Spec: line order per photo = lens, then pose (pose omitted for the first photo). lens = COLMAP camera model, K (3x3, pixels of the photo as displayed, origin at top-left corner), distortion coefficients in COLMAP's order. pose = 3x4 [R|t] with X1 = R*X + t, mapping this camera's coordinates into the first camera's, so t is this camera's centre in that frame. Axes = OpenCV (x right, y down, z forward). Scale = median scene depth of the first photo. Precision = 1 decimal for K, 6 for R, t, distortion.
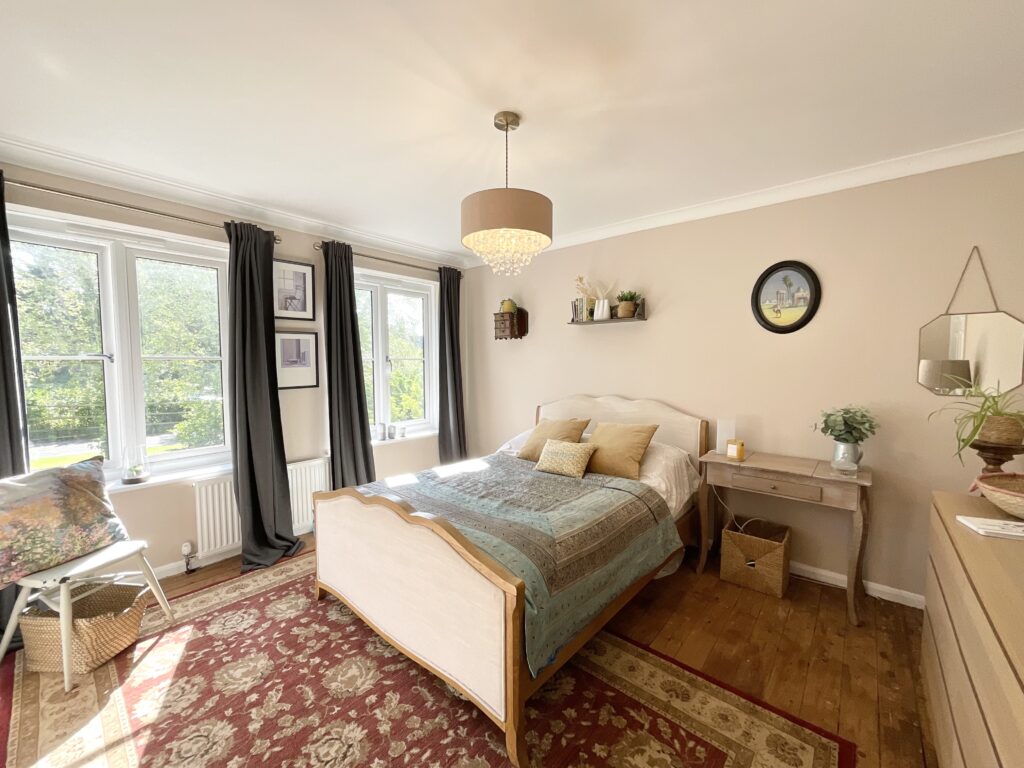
lens RADIAL K [[411.3, 0, 512.3], [0, 411.3, 384.3], [0, 0, 1]] dist [-0.000552, -0.000177]
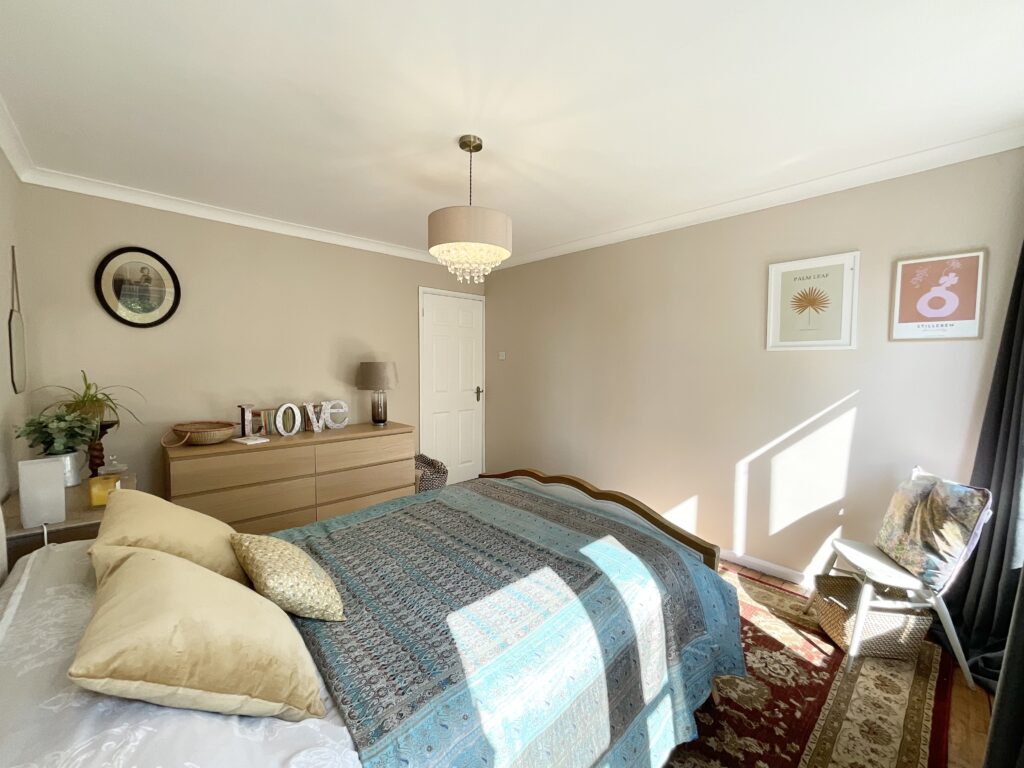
lens RADIAL K [[411.3, 0, 510.8], [0, 411.3, 385.4], [0, 0, 1]] dist [-0.000552, -0.000177]
pose [[-0.994291, -0.013974, 0.105780, -0.212533], [-0.001086, 0.992661, 0.120922, -0.114849], [-0.106693, 0.120116, -0.987010, 1.880682]]
